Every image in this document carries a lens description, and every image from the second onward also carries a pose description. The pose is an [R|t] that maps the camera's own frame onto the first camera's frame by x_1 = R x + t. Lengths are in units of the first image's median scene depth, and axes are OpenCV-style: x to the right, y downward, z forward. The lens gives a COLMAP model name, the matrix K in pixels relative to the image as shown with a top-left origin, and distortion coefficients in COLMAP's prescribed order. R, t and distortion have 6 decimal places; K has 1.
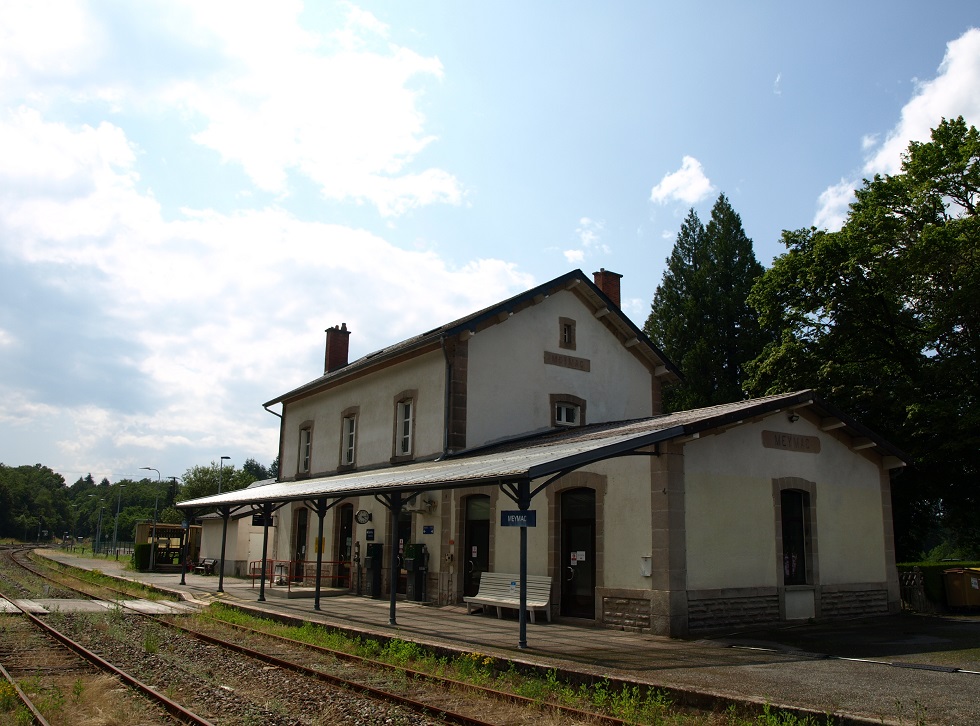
lens RADIAL K [[902.4, 0, 490.0], [0, 902.4, 363.0], [0, 0, 1]] dist [0.004255, 0.000867]
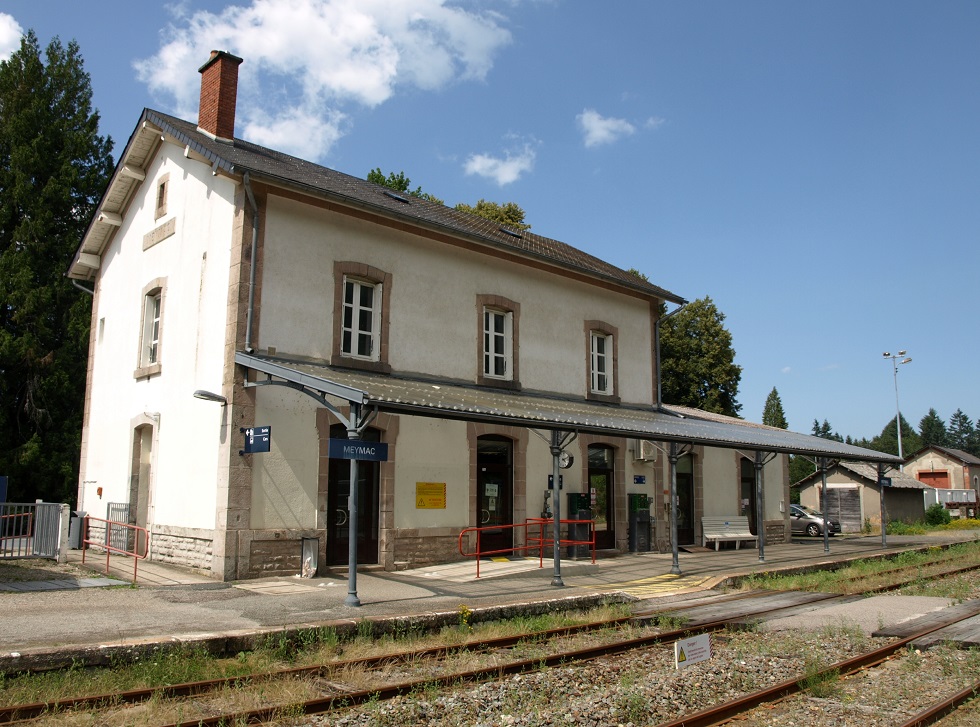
lens RADIAL K [[808.0, 0, 490.0], [0, 808.0, 363.5], [0, 0, 1]] dist [-0.072363, -0.000812]
pose [[-0.119130, 0.133800, 0.983822, -0.922900], [-0.224283, 0.961640, -0.157942, 0.235951], [-0.967215, -0.239470, -0.084551, 1.248314]]
